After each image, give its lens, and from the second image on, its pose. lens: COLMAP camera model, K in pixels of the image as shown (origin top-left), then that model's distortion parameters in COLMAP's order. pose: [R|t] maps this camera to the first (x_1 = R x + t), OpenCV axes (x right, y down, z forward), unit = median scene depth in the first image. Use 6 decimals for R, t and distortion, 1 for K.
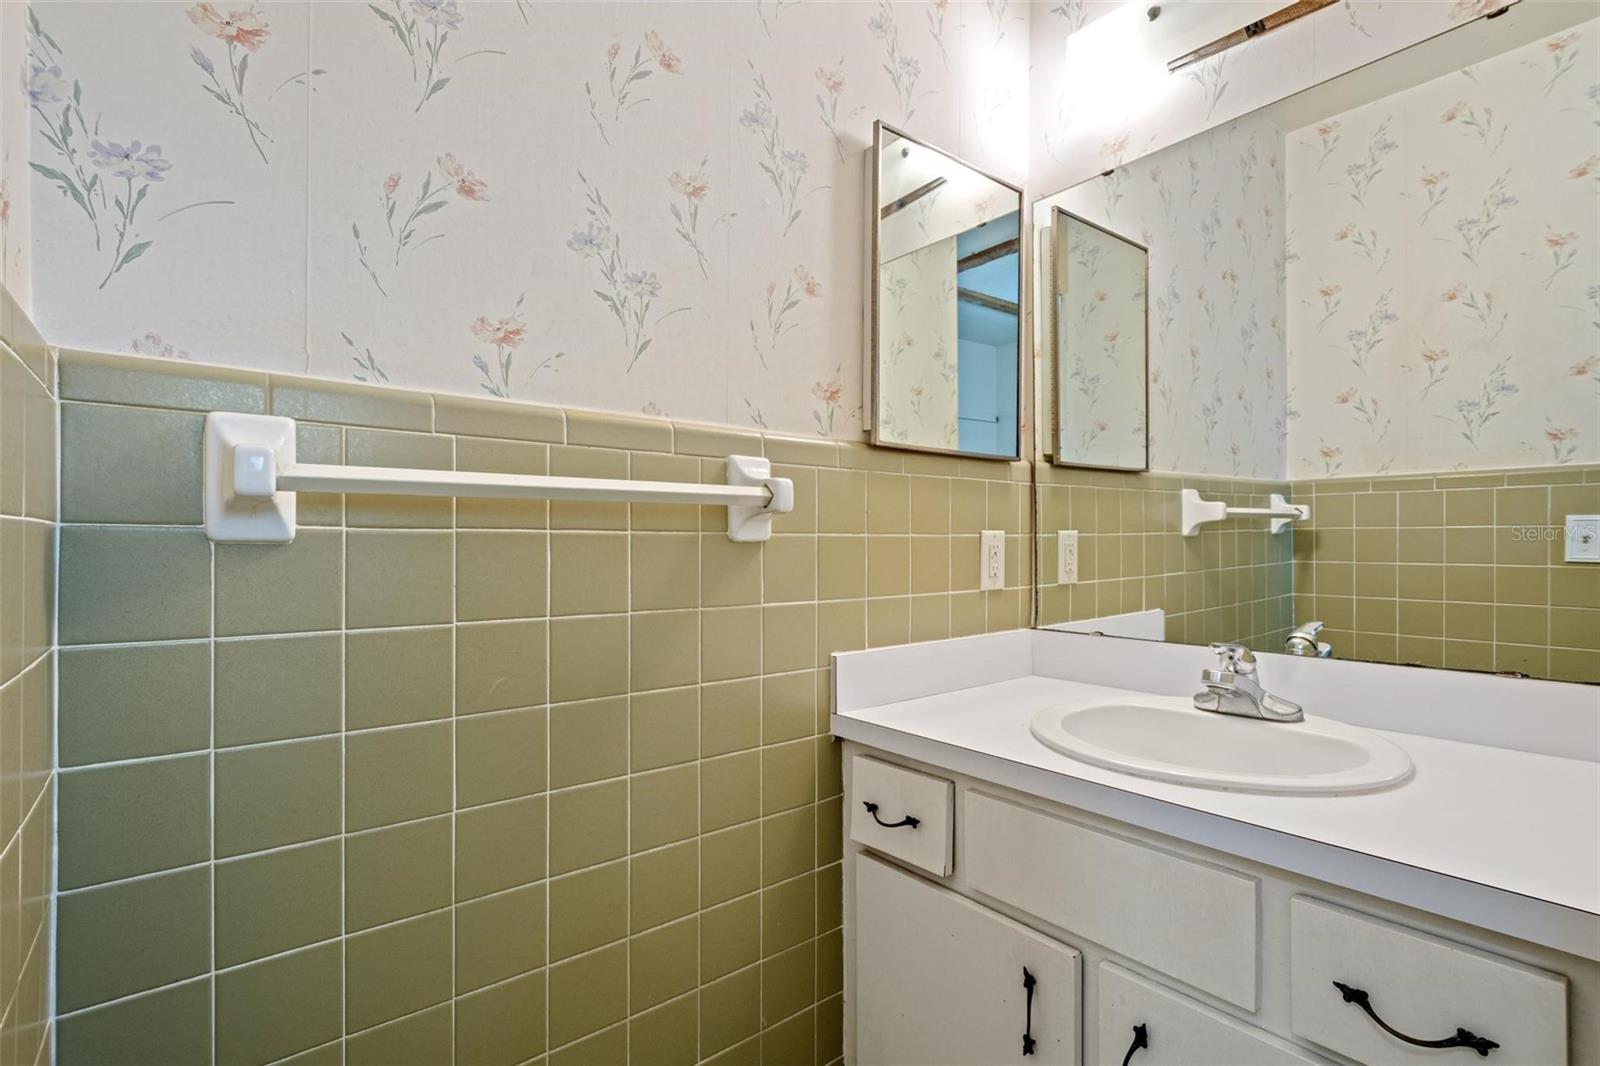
lens RADIAL K [[742.0, 0, 792.4], [0, 742.0, 540.2], [0, 0, 1]] dist [0.002403, -0.003555]
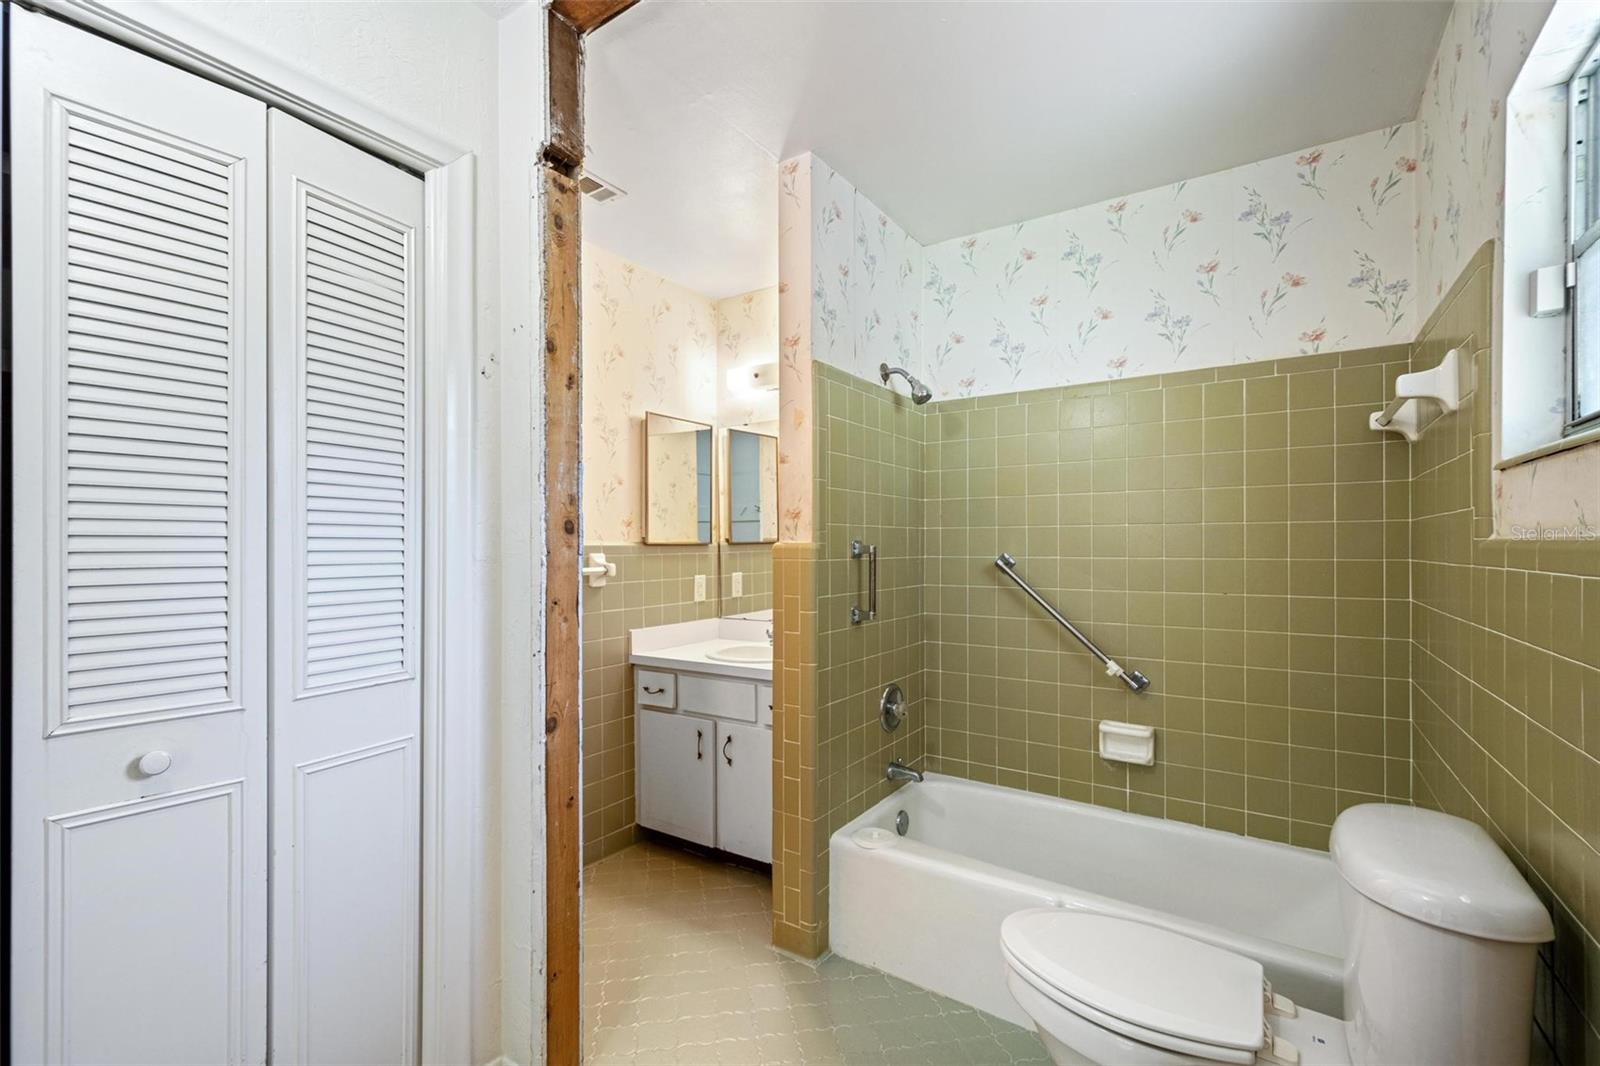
lens RADIAL K [[700.8, 0, 786.4], [0, 700.8, 539.6], [0, 0, 1]] dist [0.009331, -0.001673]
pose [[0.955187, -0.005452, 0.295953, -0.133319], [0.007438, 0.999957, -0.005585, -0.128674], [-0.295910, 0.007536, 0.955186, -1.343808]]
